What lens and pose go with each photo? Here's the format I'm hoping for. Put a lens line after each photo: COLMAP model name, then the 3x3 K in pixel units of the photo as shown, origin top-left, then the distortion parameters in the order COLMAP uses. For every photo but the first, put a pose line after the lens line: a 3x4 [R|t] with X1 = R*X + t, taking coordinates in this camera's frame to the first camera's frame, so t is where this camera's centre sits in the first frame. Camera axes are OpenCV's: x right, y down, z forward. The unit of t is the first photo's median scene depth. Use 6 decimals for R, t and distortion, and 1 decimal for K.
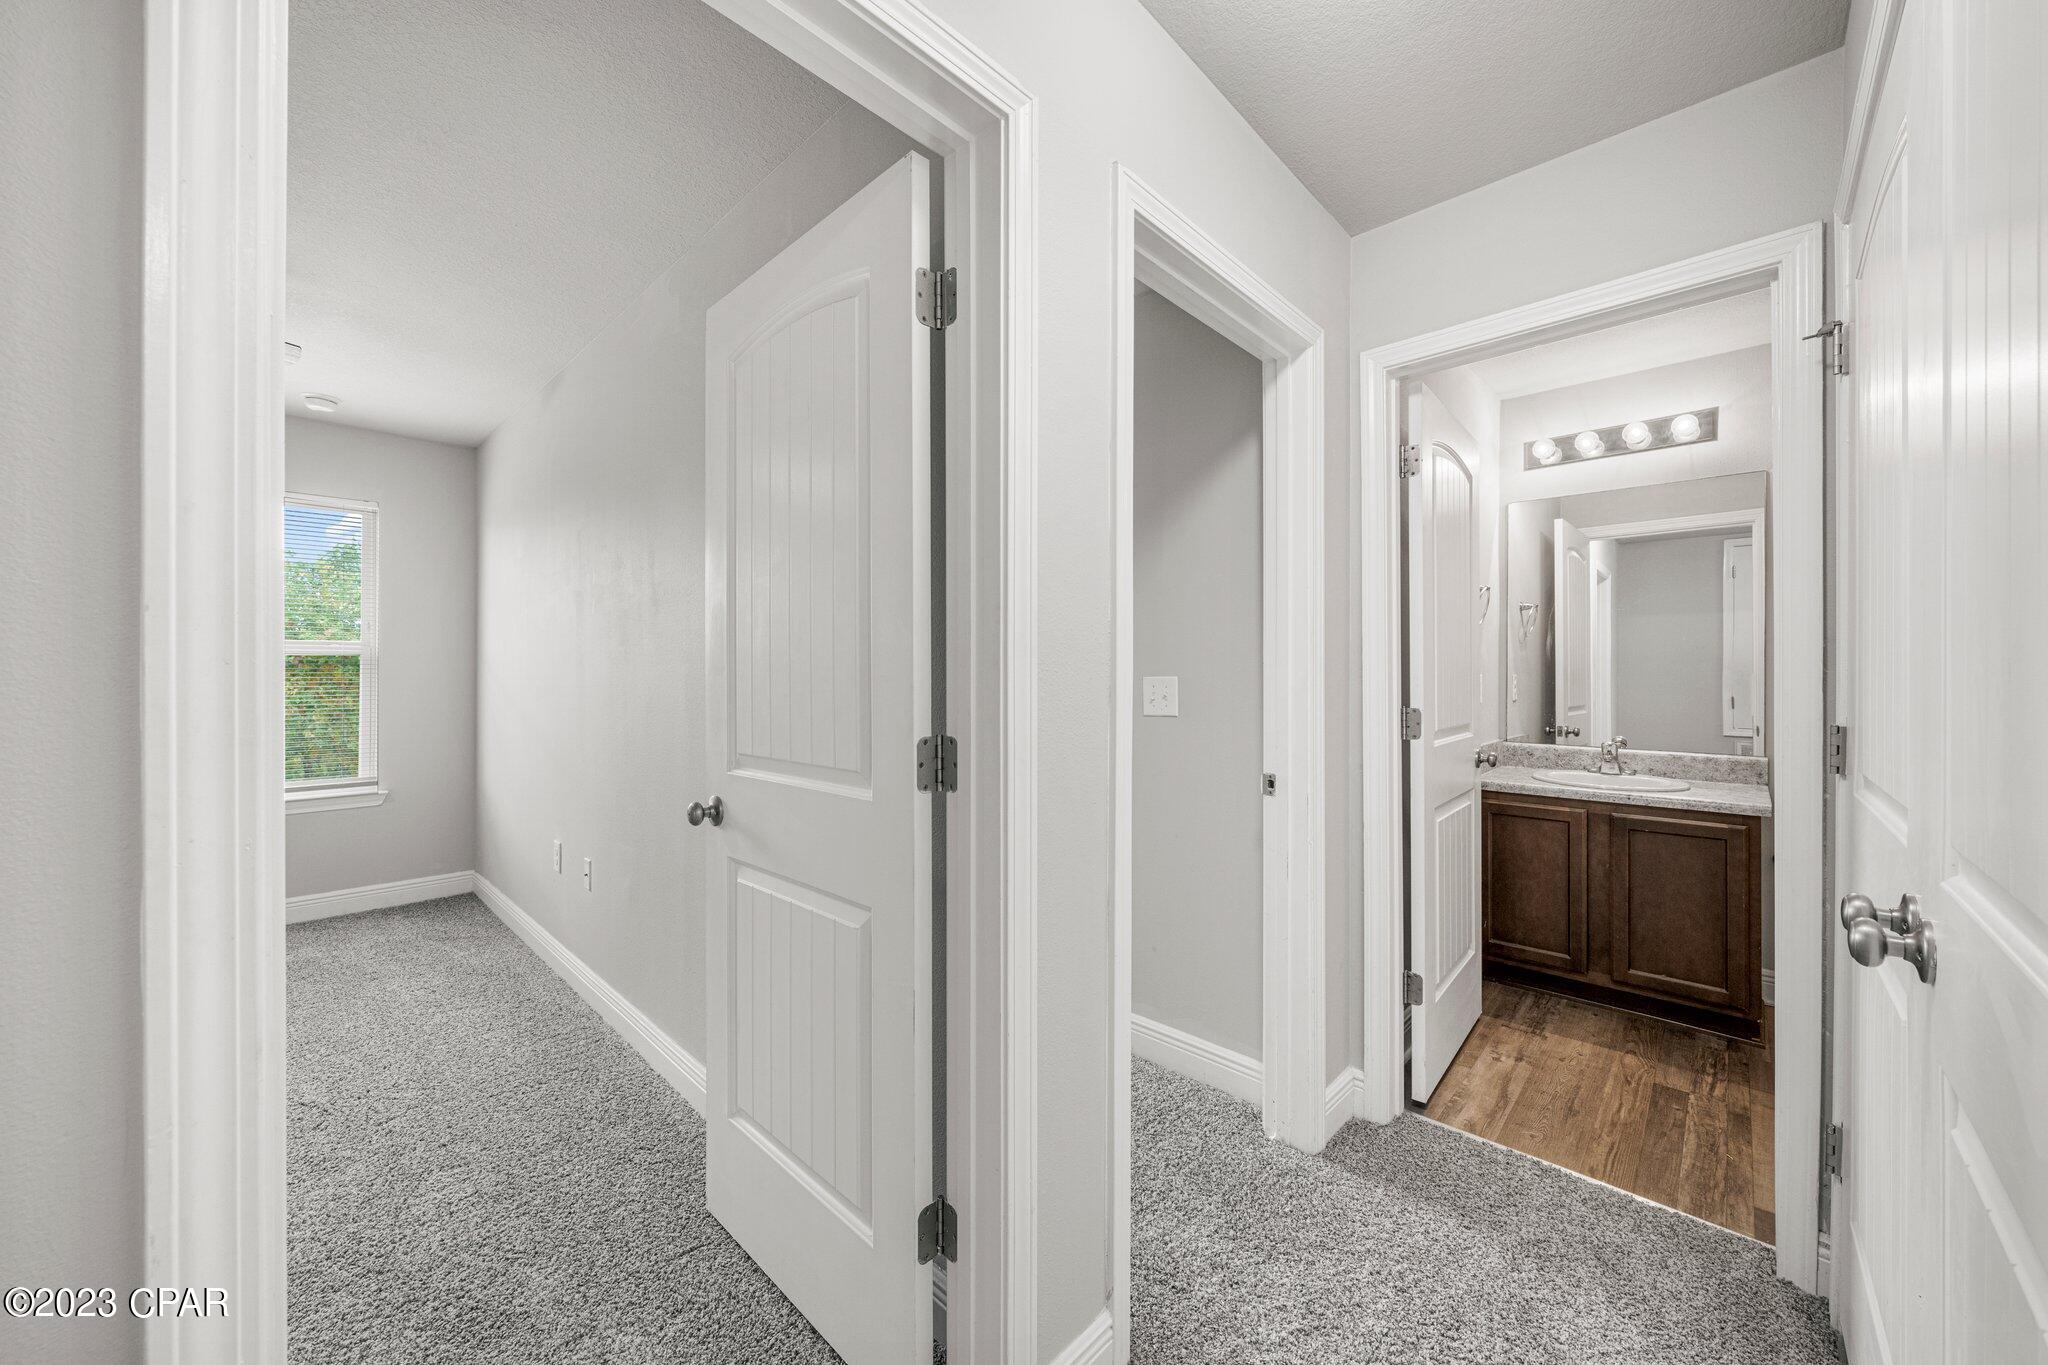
lens RADIAL K [[746.1, 0, 1042.9], [0, 746.1, 667.4], [0, 0, 1]] dist [-0.001069, 0.000149]
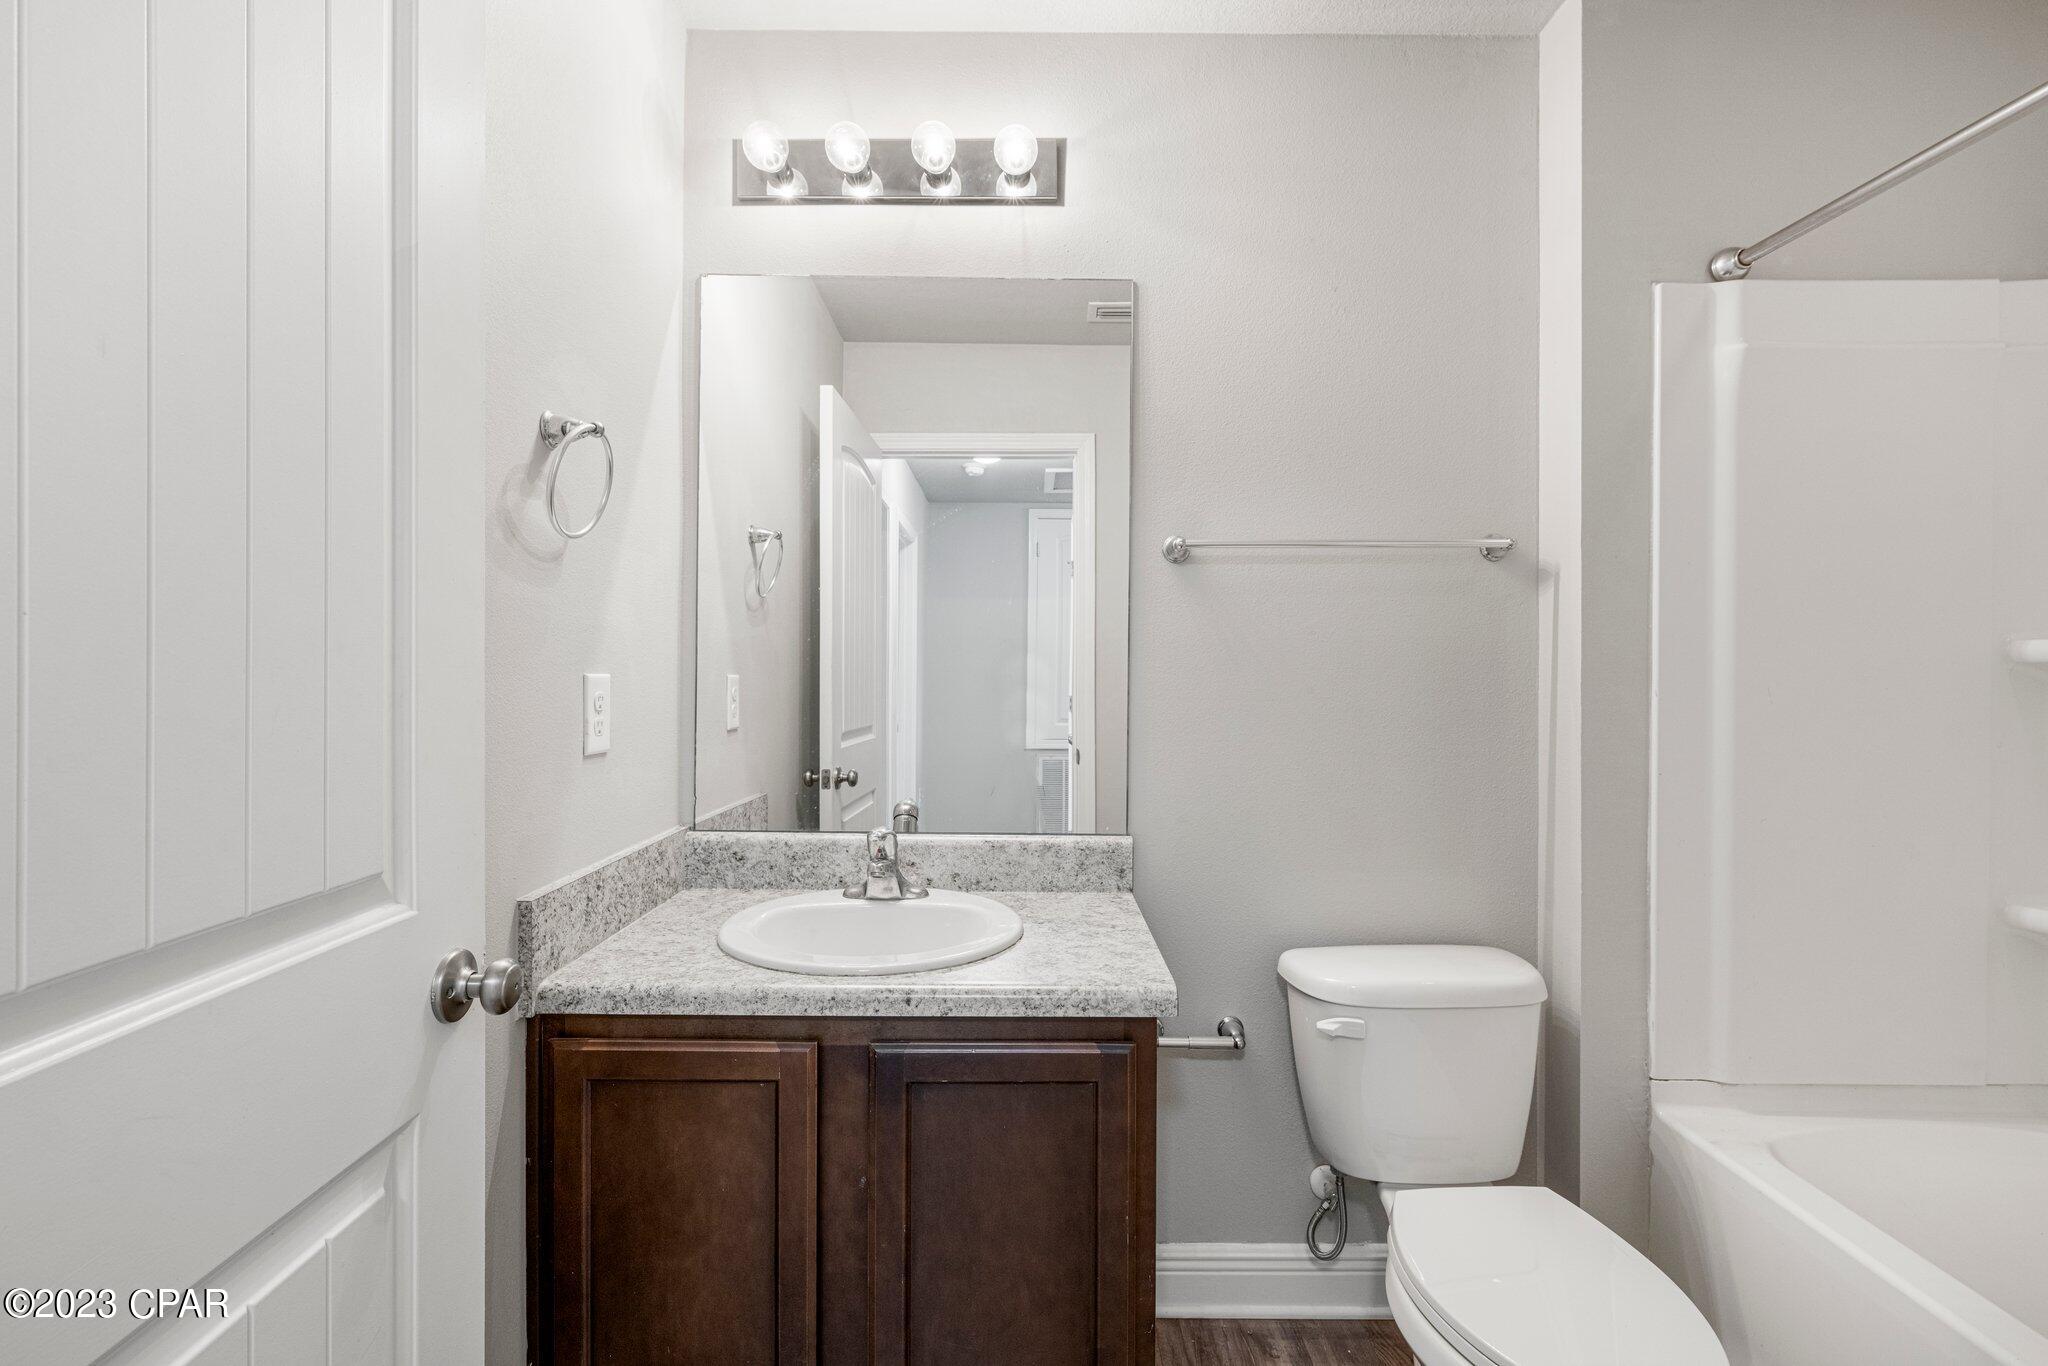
lens RADIAL K [[932.6, 0, 1040.8], [0, 932.6, 674.3], [0, 0, 1]] dist [0.000840, -0.000541]
pose [[0.716944, 0.001137, 0.697130, 0.459406], [-0.007829, 0.999949, 0.006421, 0.005184], [-0.697087, -0.010061, 0.716916, 0.560777]]
